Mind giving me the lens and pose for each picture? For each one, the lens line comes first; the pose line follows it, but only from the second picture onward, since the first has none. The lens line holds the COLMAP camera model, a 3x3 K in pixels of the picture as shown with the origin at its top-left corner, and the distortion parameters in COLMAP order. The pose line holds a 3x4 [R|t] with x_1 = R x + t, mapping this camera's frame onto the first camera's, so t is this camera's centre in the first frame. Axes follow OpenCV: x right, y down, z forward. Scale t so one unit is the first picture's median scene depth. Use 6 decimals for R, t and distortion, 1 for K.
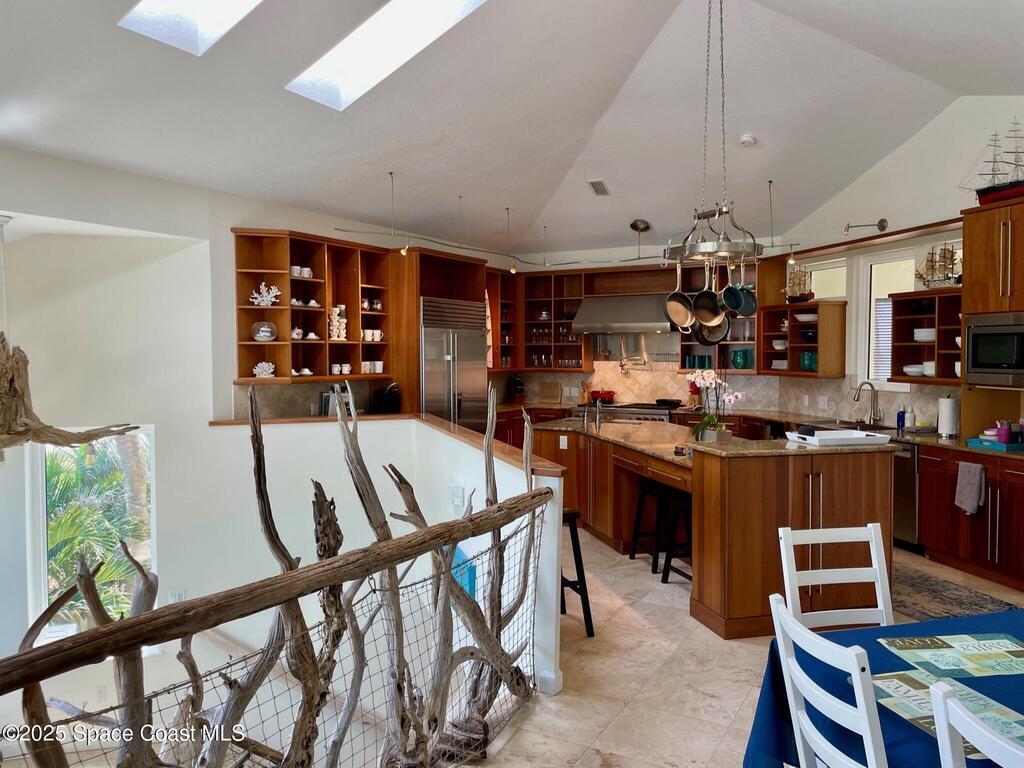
lens RADIAL K [[769.9, 0, 525.6], [0, 769.9, 384.3], [0, 0, 1]] dist [0.067115, -0.088570]
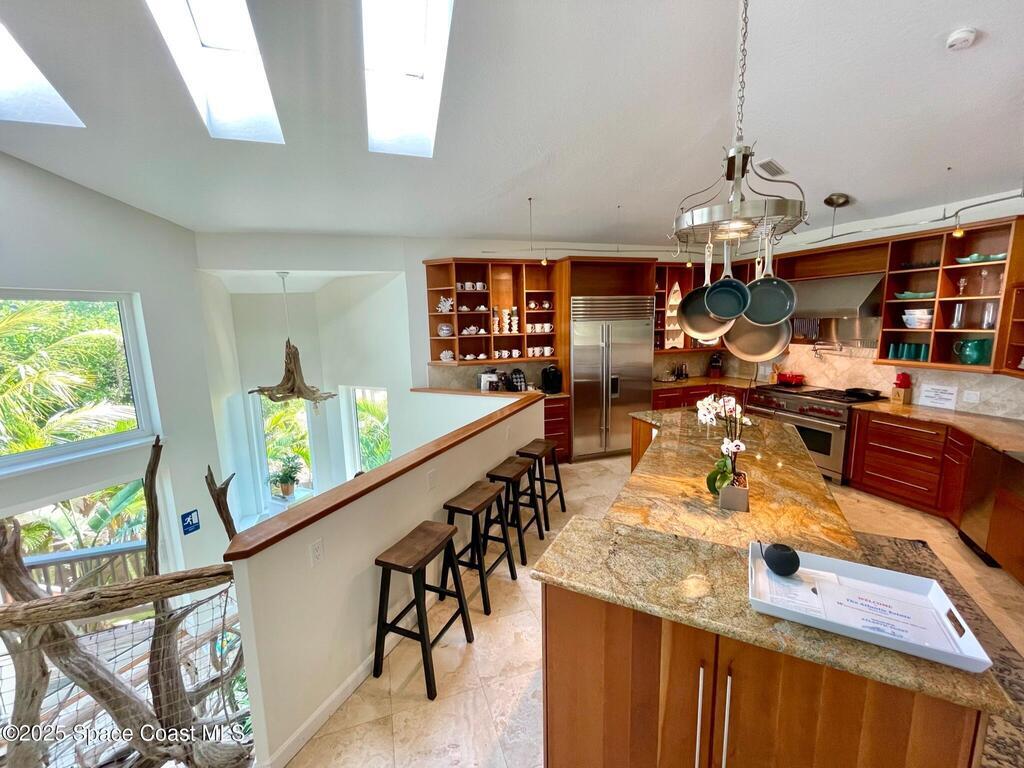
lens RADIAL K [[412.4, 0, 513.1], [0, 412.4, 382.1], [0, 0, 1]] dist [-0.008479, 0.000739]
pose [[0.732507, 0.087002, -0.675177, 0.280634], [-0.007317, 0.992749, 0.119986, -0.061074], [0.680720, -0.082950, 0.727832, 0.481565]]
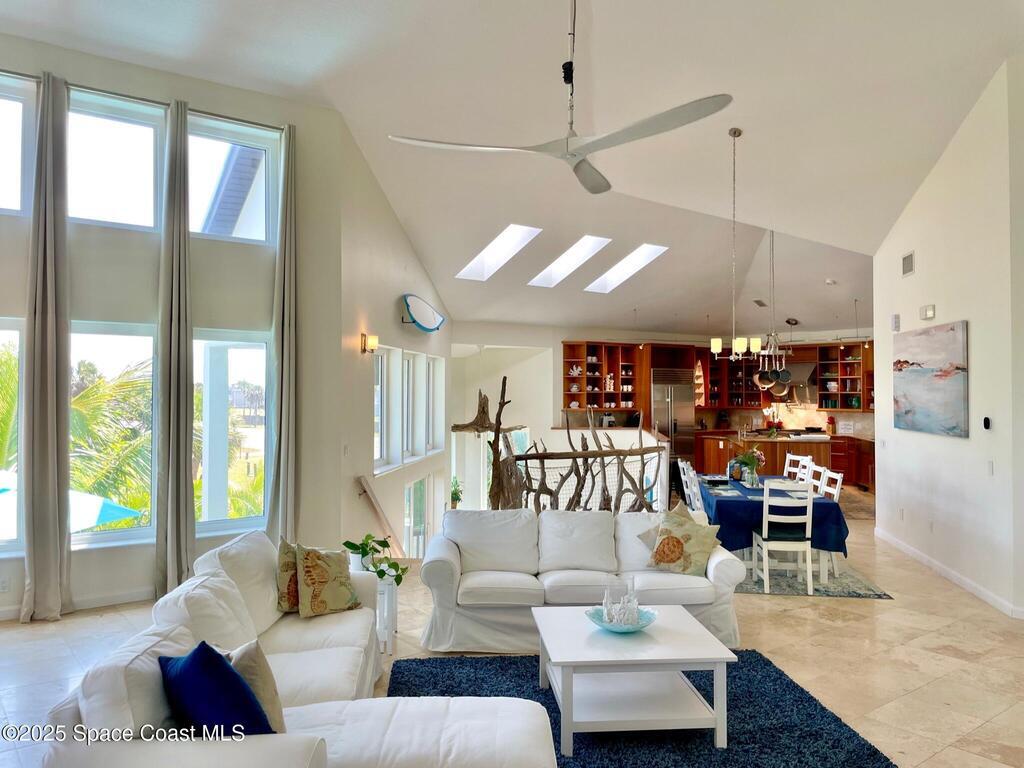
lens RADIAL K [[769.9, 0, 506.9], [0, 769.9, 376.7], [0, 0, 1]] dist [0.067115, -0.088570]
pose [[0.910265, -0.004217, -0.414005, 0.368786], [-0.021809, 0.998072, -0.058116, 0.030636], [0.413452, 0.061930, 0.908418, -1.002596]]
